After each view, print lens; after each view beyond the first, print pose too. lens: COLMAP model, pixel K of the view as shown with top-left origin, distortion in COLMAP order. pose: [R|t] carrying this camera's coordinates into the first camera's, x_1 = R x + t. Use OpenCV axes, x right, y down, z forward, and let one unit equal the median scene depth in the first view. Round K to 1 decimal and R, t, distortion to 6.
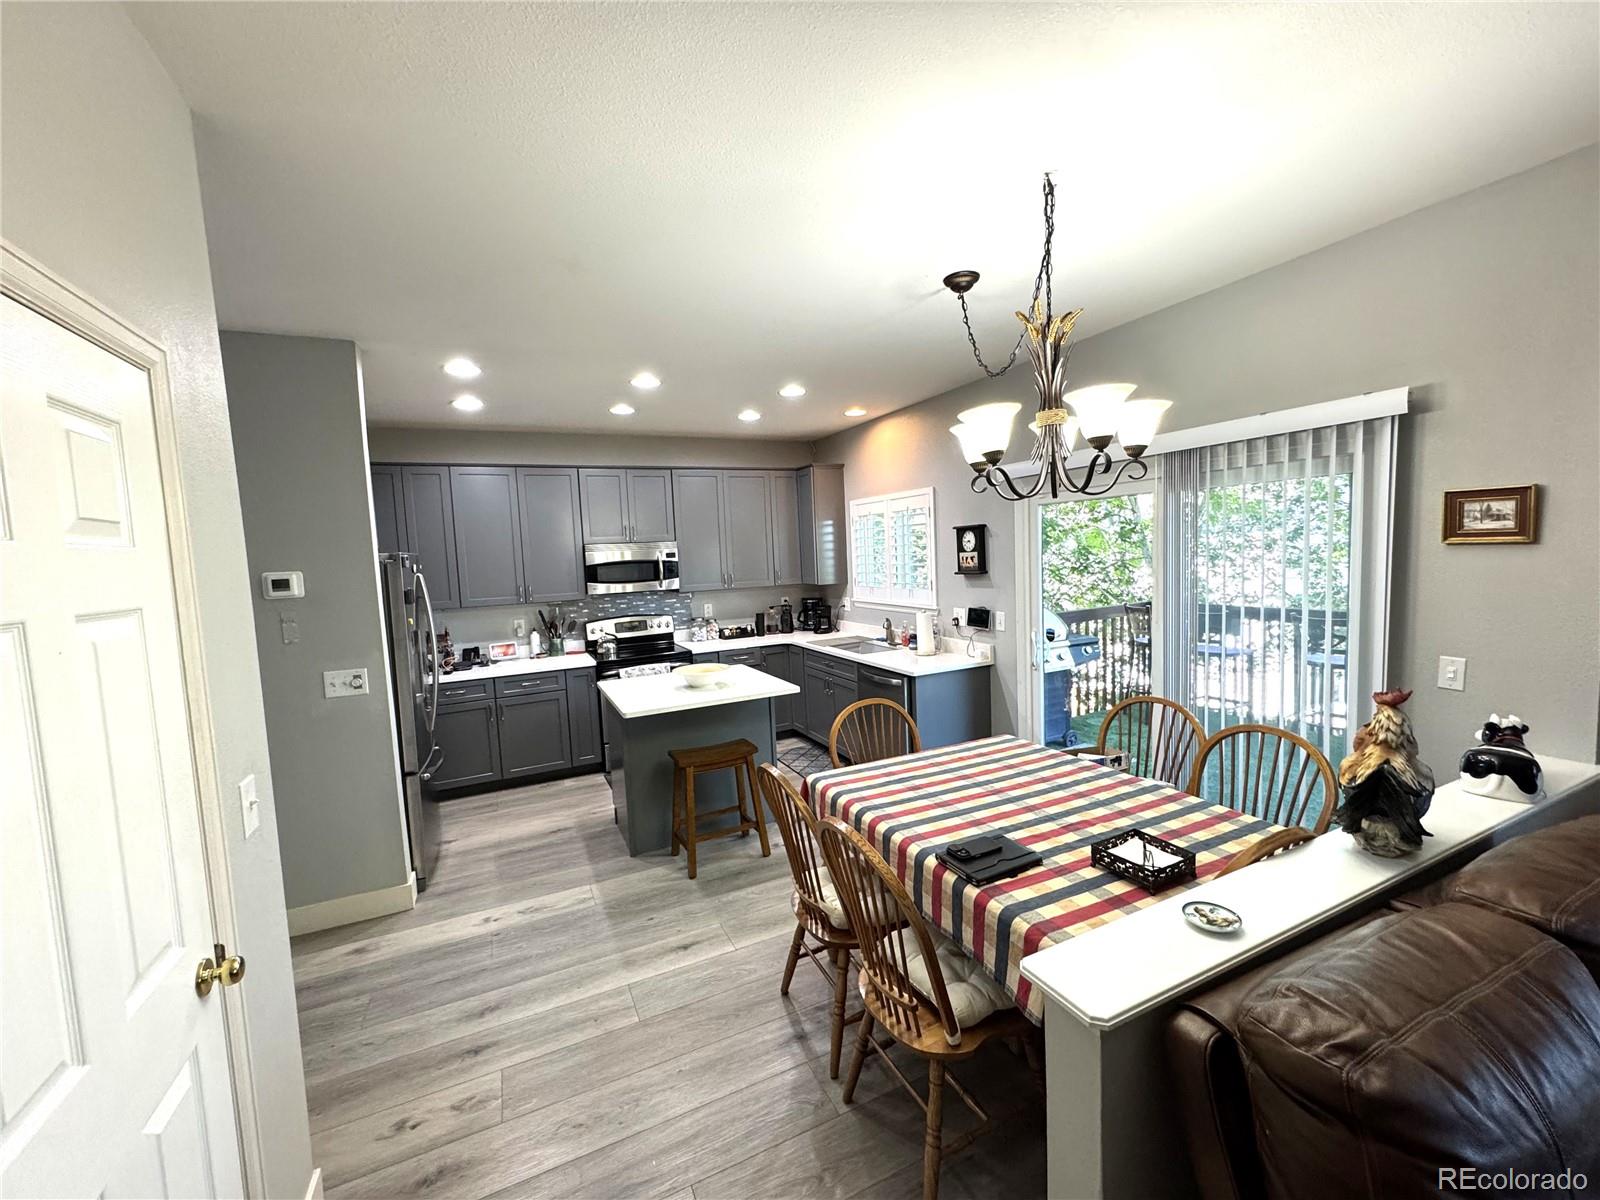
lens RADIAL K [[637.8, 0, 797.5], [0, 637.8, 601.7], [0, 0, 1]] dist [-0.003713, -0.000129]
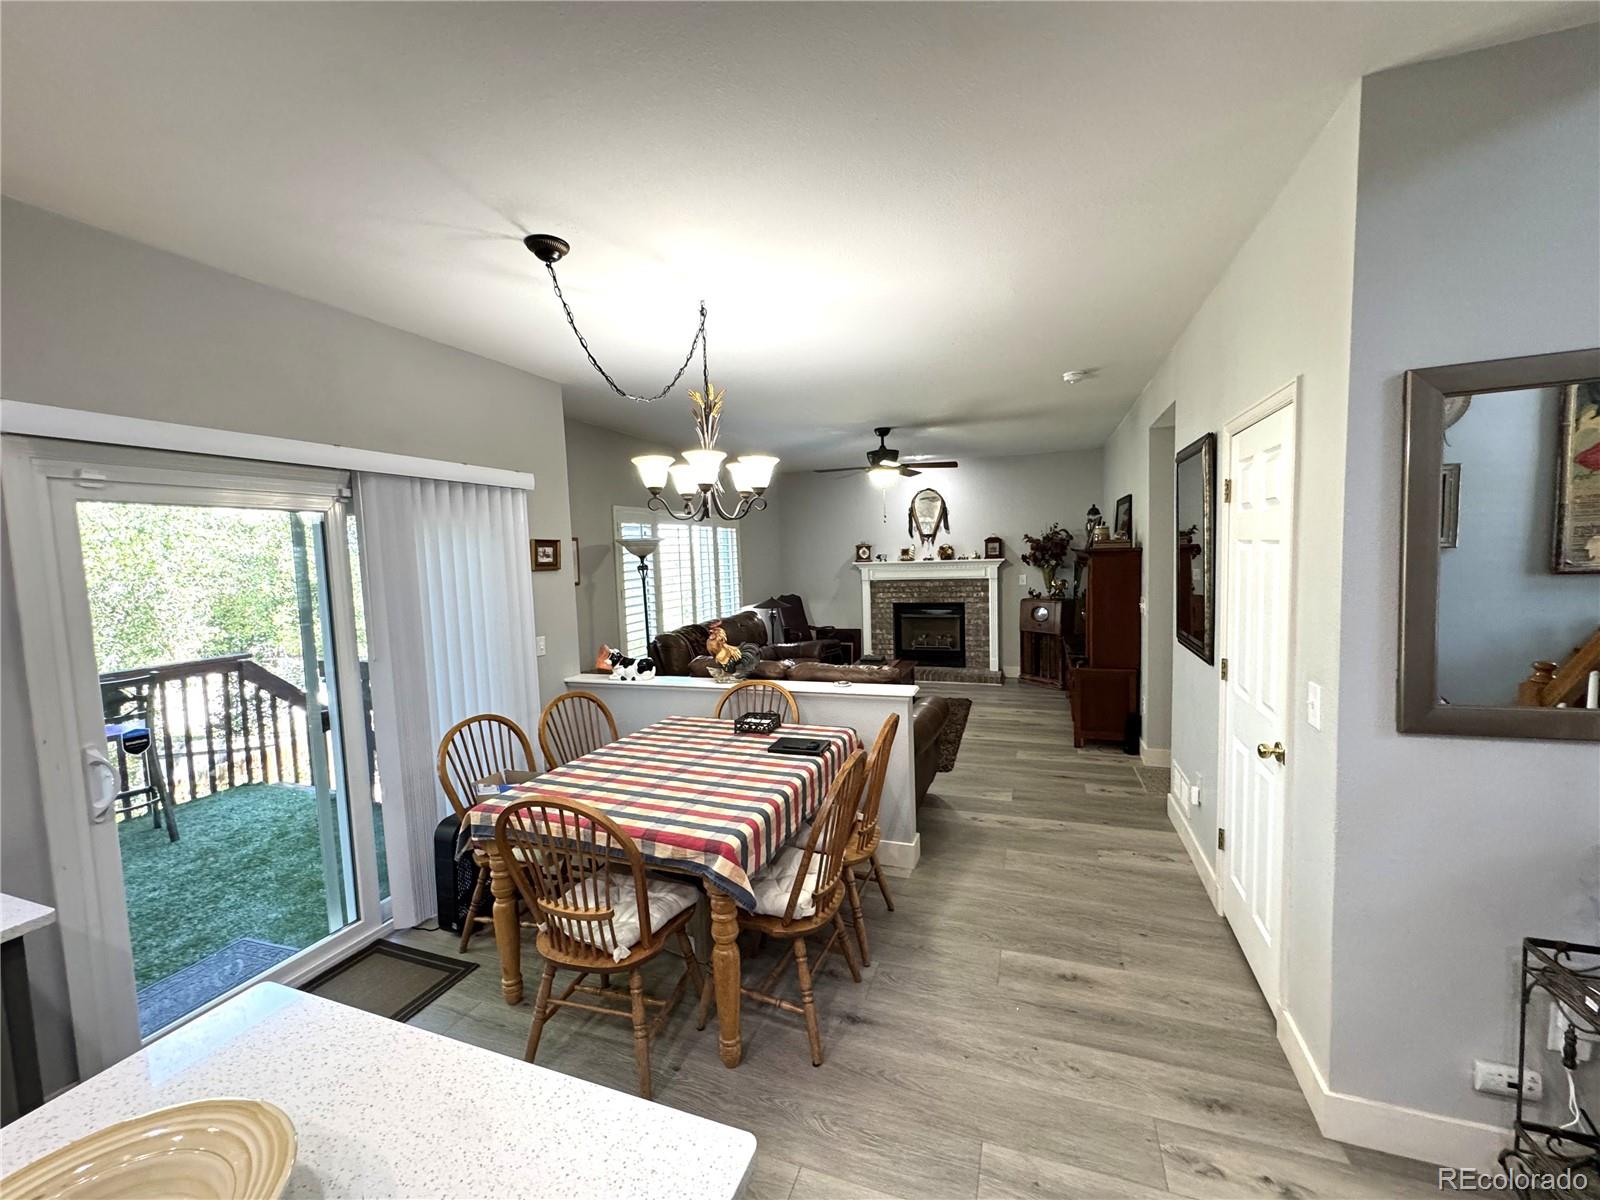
lens RADIAL K [[637.8, 0, 801.0], [0, 637.8, 603.7], [0, 0, 1]] dist [-0.003713, -0.000129]
pose [[-0.698441, 0.012692, 0.715555, -0.727075], [0.119176, 0.987945, 0.098803, -0.090598], [-0.705675, 0.154285, -0.691534, 1.768088]]
